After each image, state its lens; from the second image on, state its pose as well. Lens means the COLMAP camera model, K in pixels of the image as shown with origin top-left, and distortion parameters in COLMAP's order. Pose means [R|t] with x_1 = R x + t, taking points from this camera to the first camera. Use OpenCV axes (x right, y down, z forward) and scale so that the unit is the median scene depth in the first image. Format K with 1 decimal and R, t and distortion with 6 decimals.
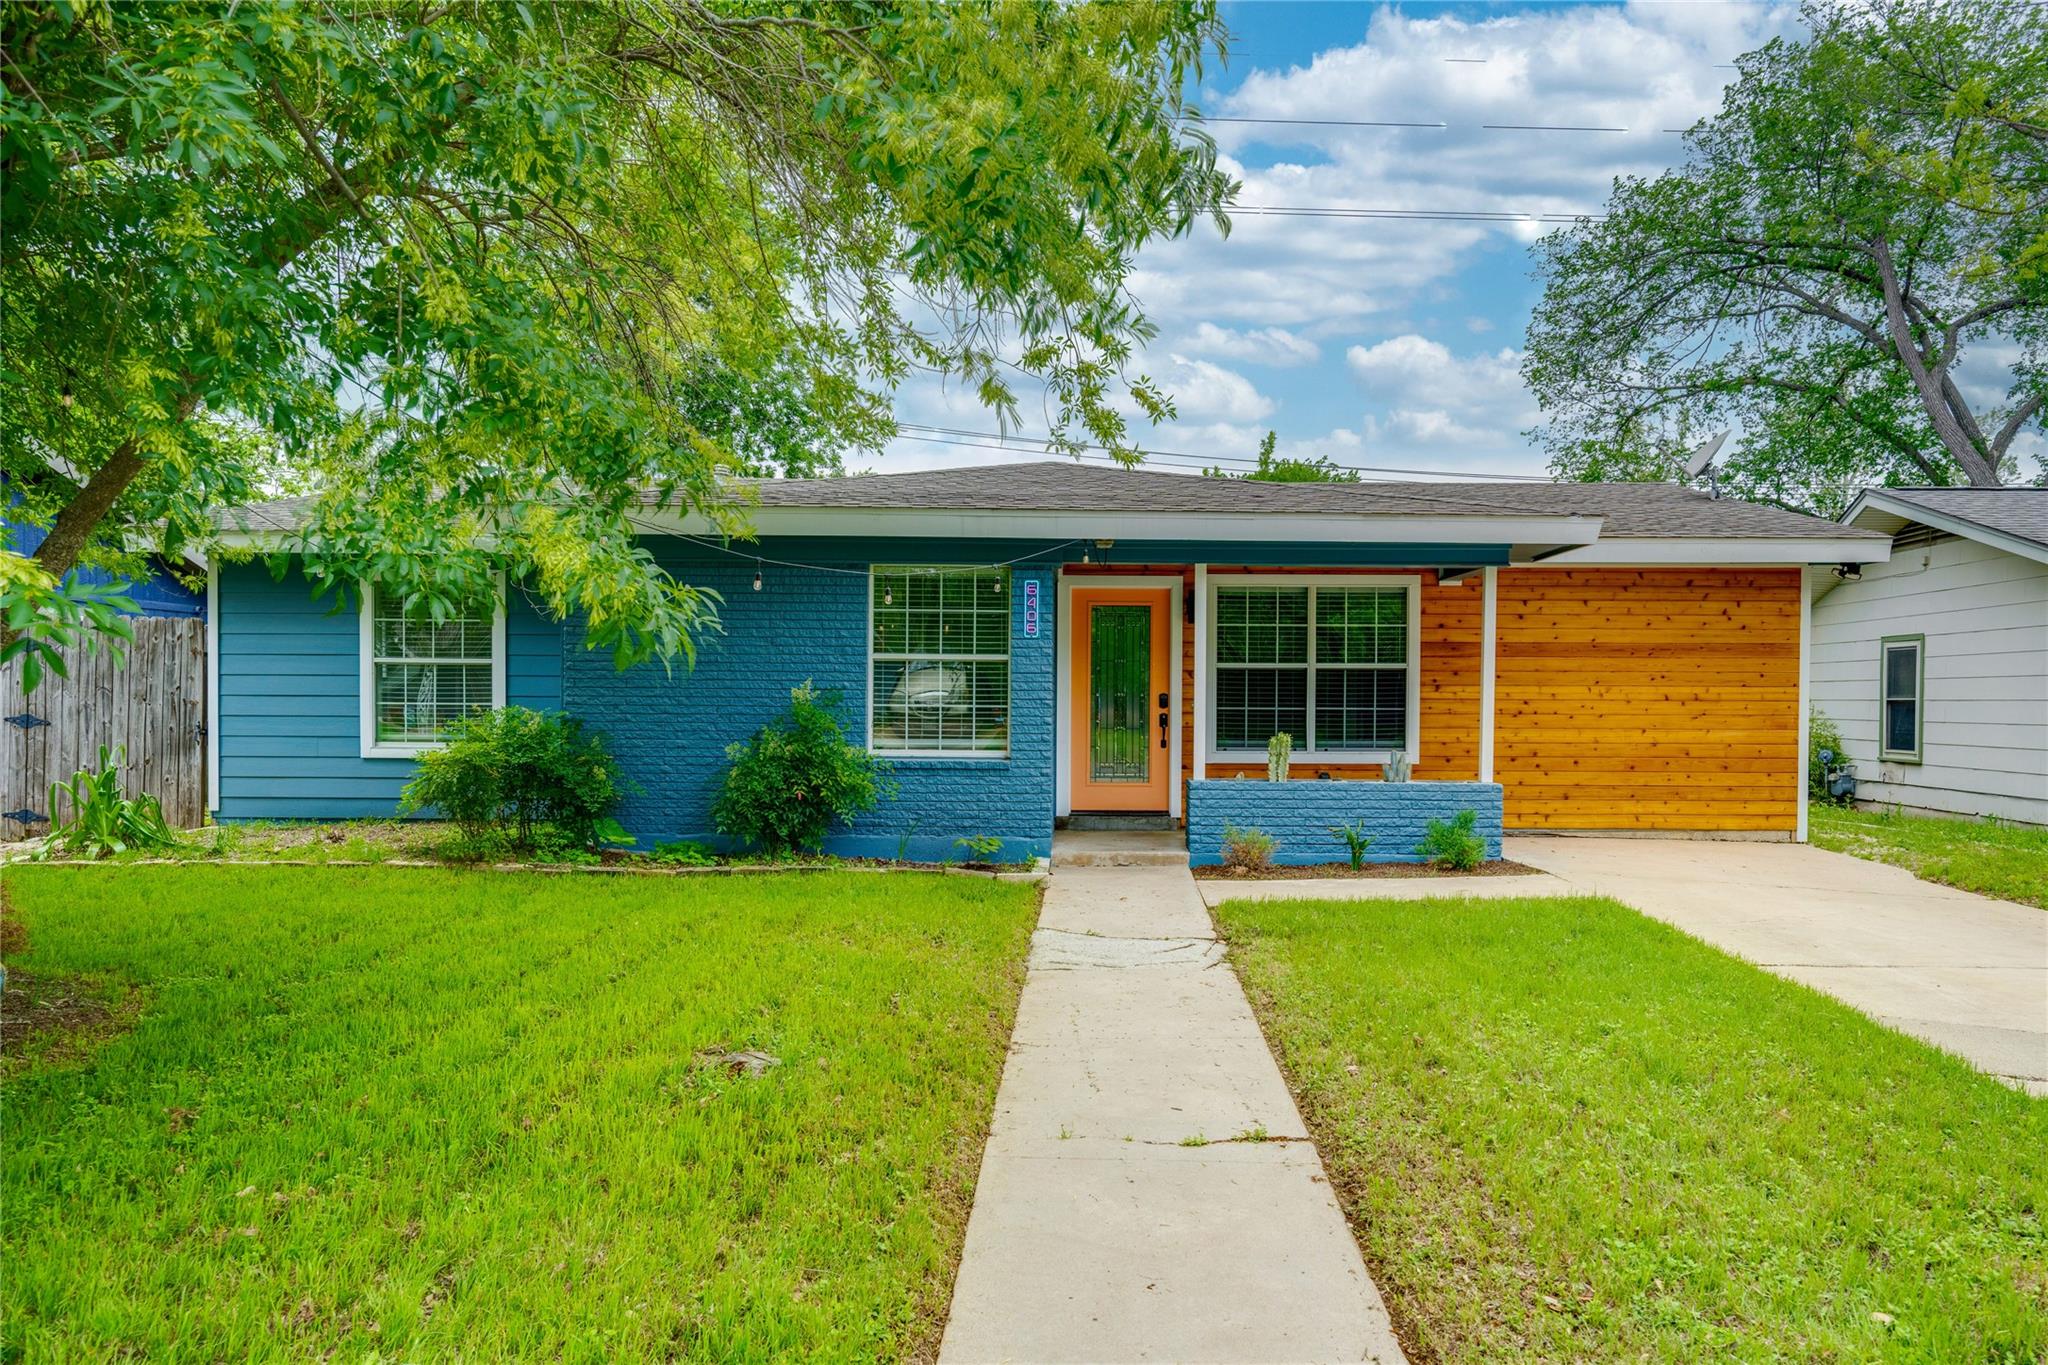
lens RADIAL K [[1392.4, 0, 1110.4], [0, 1392.4, 723.9], [0, 0, 1]] dist [0.002071, 0.000590]
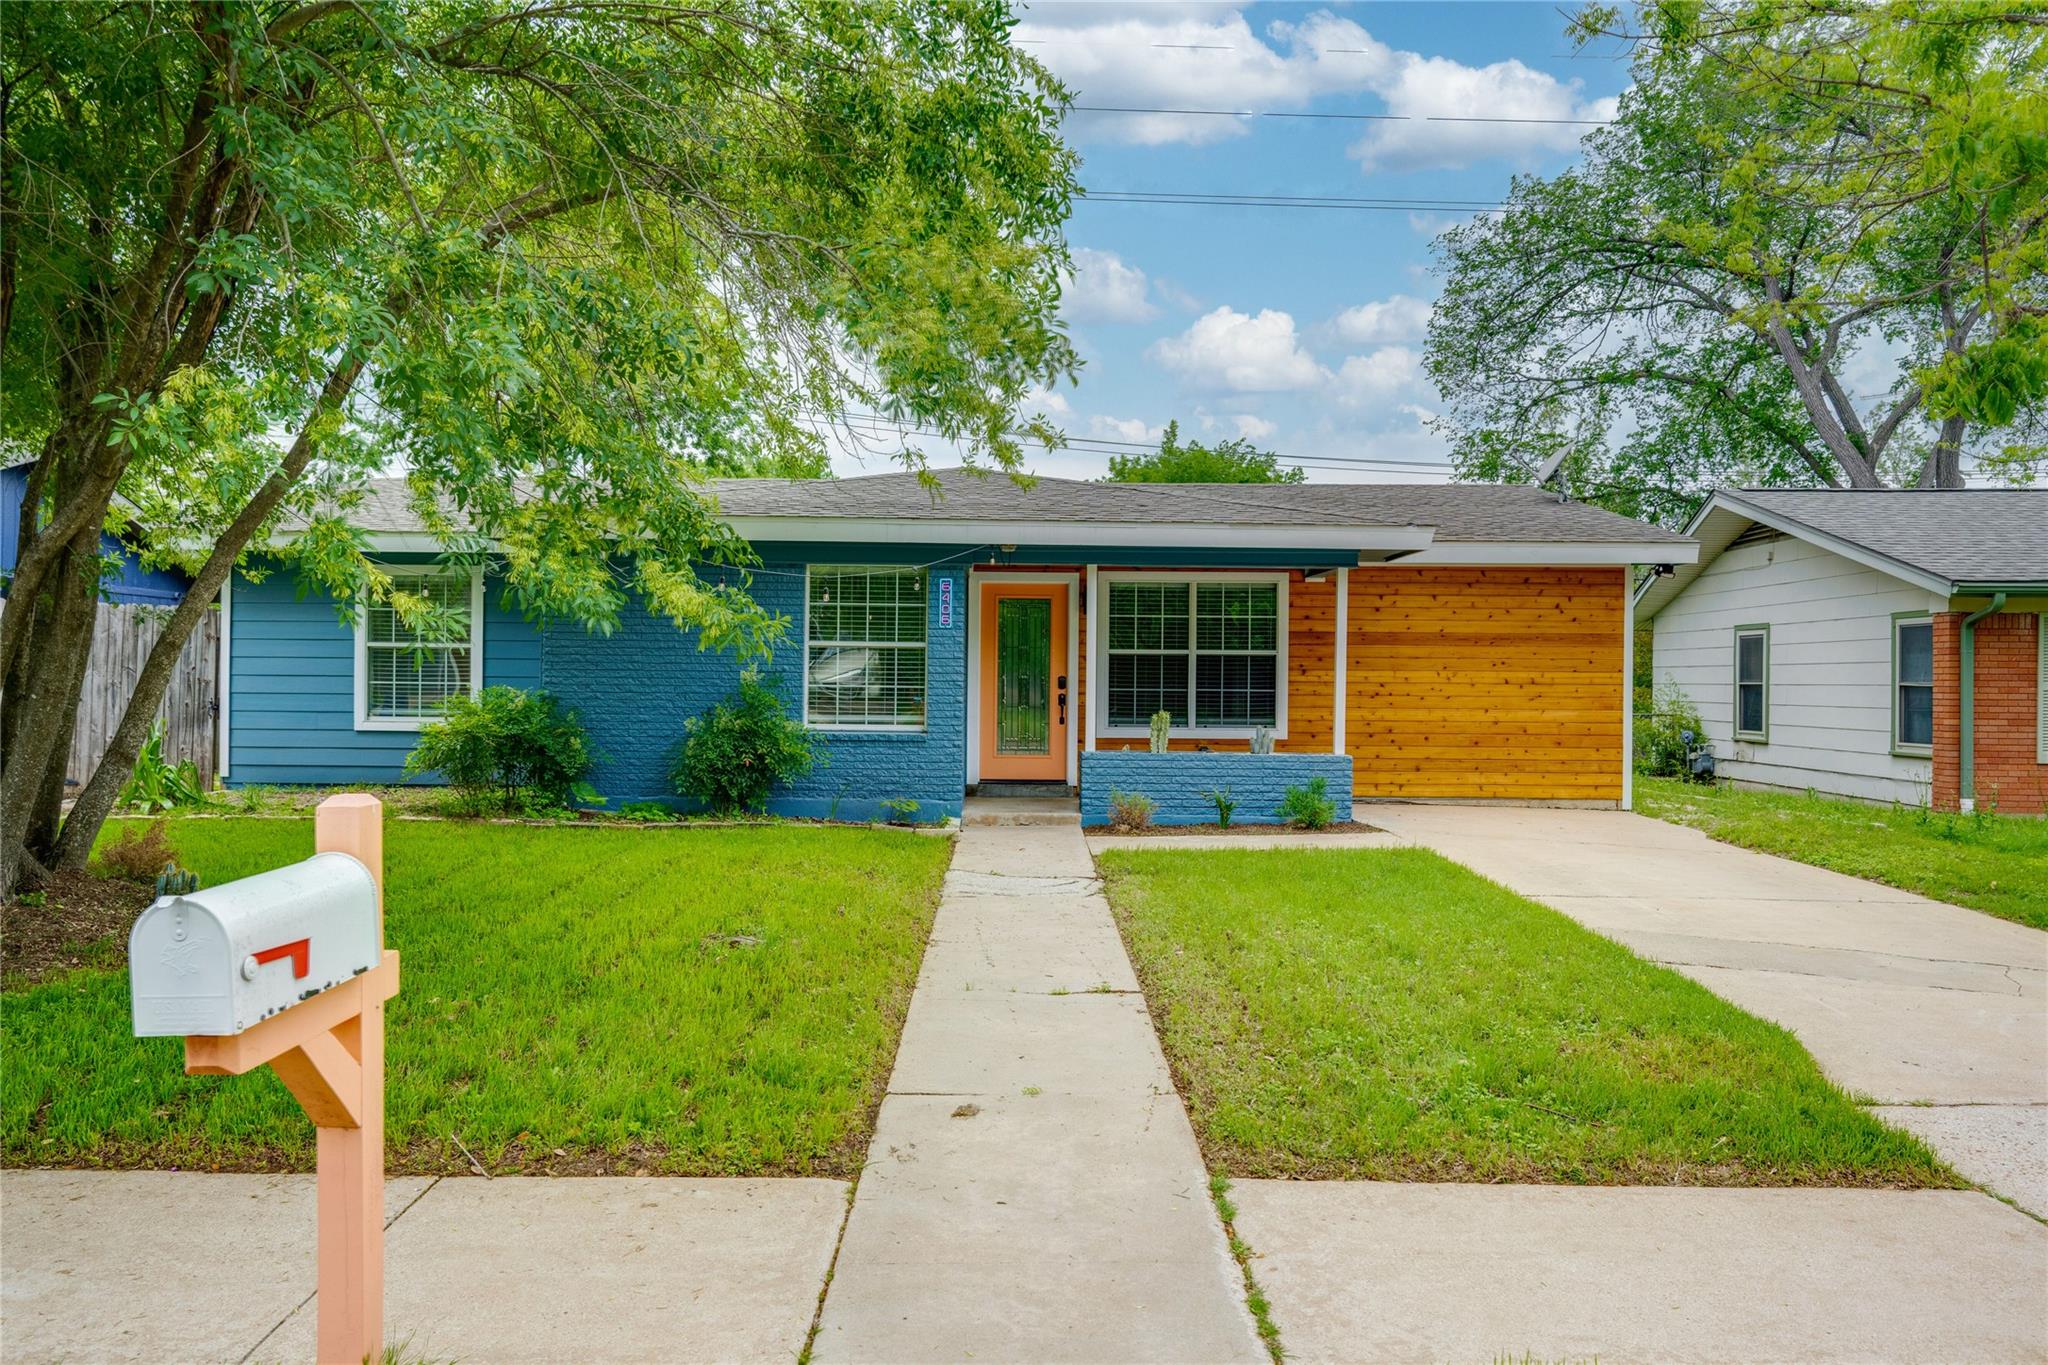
lens RADIAL K [[1446.1, 0, 1024.0], [0, 1446.1, 682.5], [0, 0, 1]] dist [0.001879, 0.000305]
pose [[0.999993, 0.003443, -0.001519, 0.009602], [-0.003467, 0.999862, -0.016236, 0.002530], [0.001463, 0.016242, 0.999867, -0.183497]]
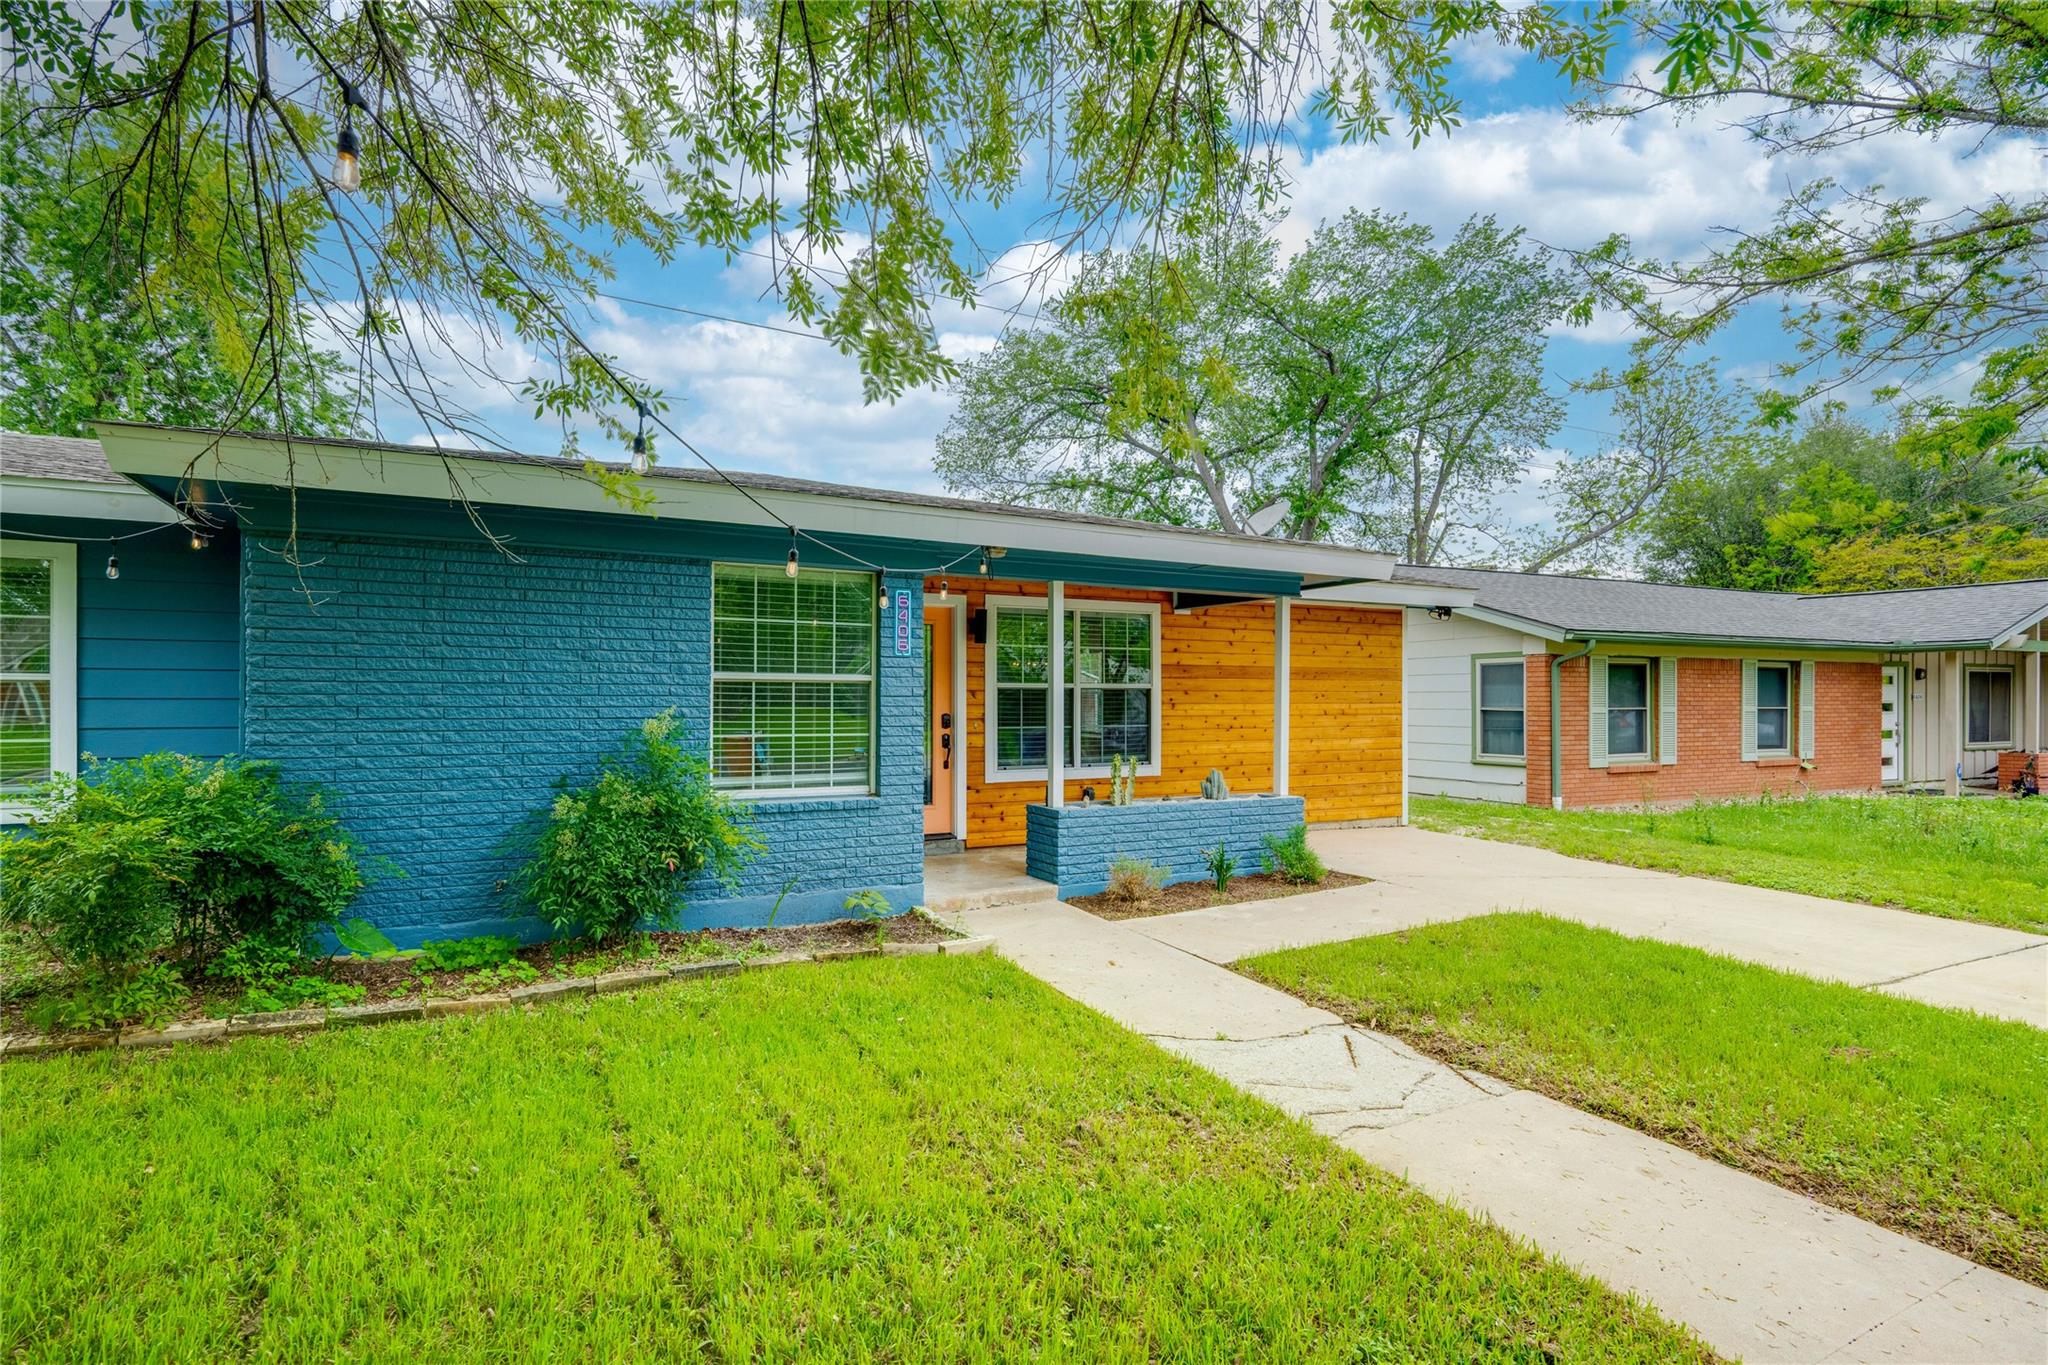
lens RADIAL K [[987.4, 0, 990.4], [0, 987.4, 693.4], [0, 0, 1]] dist [0.000632, -0.000150]
pose [[0.894617, -0.001568, 0.446832, -0.256129], [0.012370, 0.999697, -0.021260, -0.021950], [-0.446663, 0.024547, 0.894365, 0.378564]]
